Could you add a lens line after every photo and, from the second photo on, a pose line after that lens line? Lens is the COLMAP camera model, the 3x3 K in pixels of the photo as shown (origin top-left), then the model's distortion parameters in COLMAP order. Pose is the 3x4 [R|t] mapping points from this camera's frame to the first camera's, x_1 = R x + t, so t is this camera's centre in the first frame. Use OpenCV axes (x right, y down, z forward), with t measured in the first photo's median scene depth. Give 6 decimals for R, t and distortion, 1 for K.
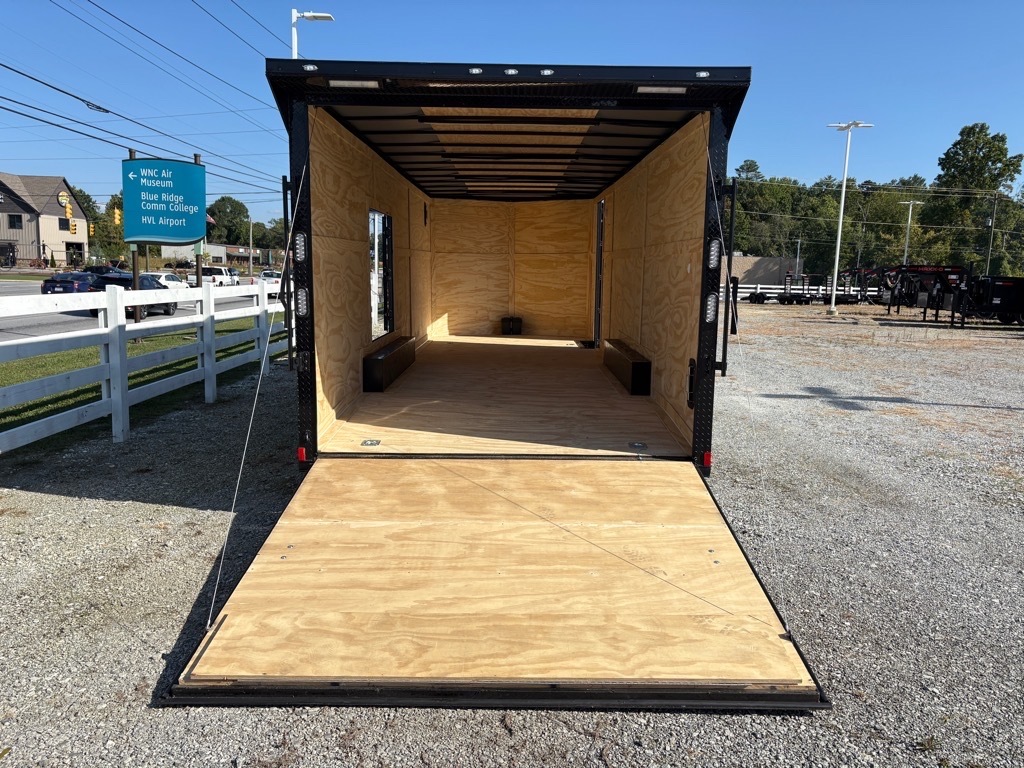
lens RADIAL K [[773.8, 0, 514.2], [0, 773.8, 393.2], [0, 0, 1]] dist [0.060906, -0.064267]
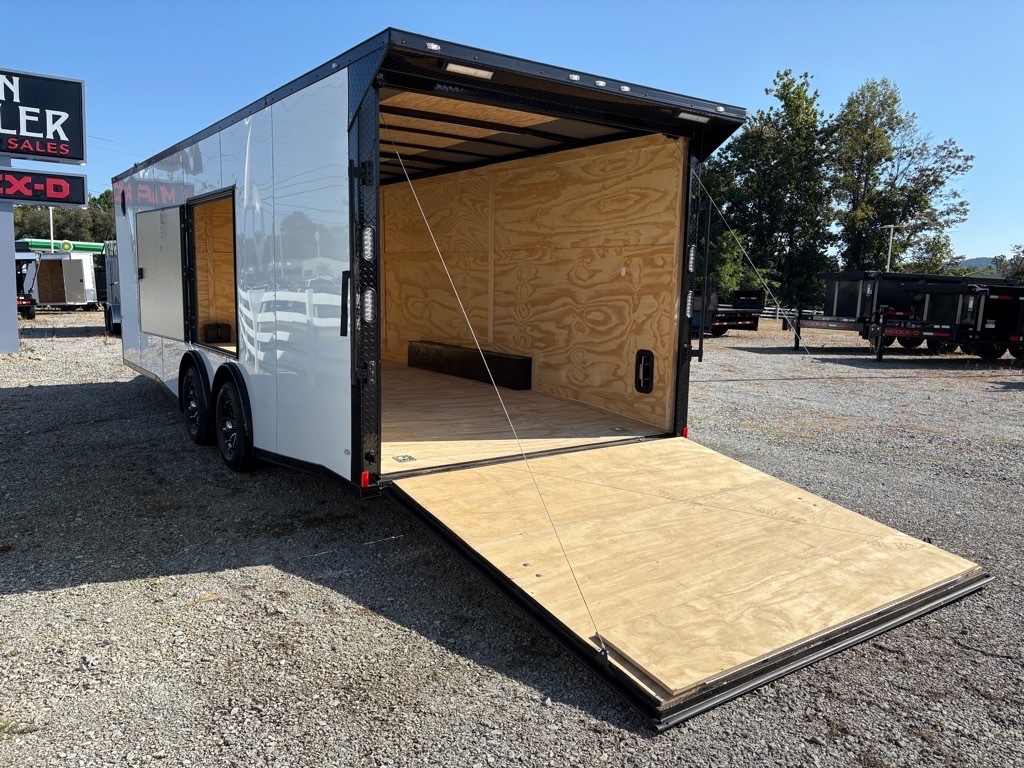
lens RADIAL K [[773.8, 0, 515.2], [0, 773.8, 391.0], [0, 0, 1]] dist [0.060906, -0.064267]
pose [[0.812134, -0.079482, 0.578032, -0.477790], [0.084451, 0.996259, 0.018337, -0.016991], [-0.577327, 0.033923, 0.815808, 0.141672]]
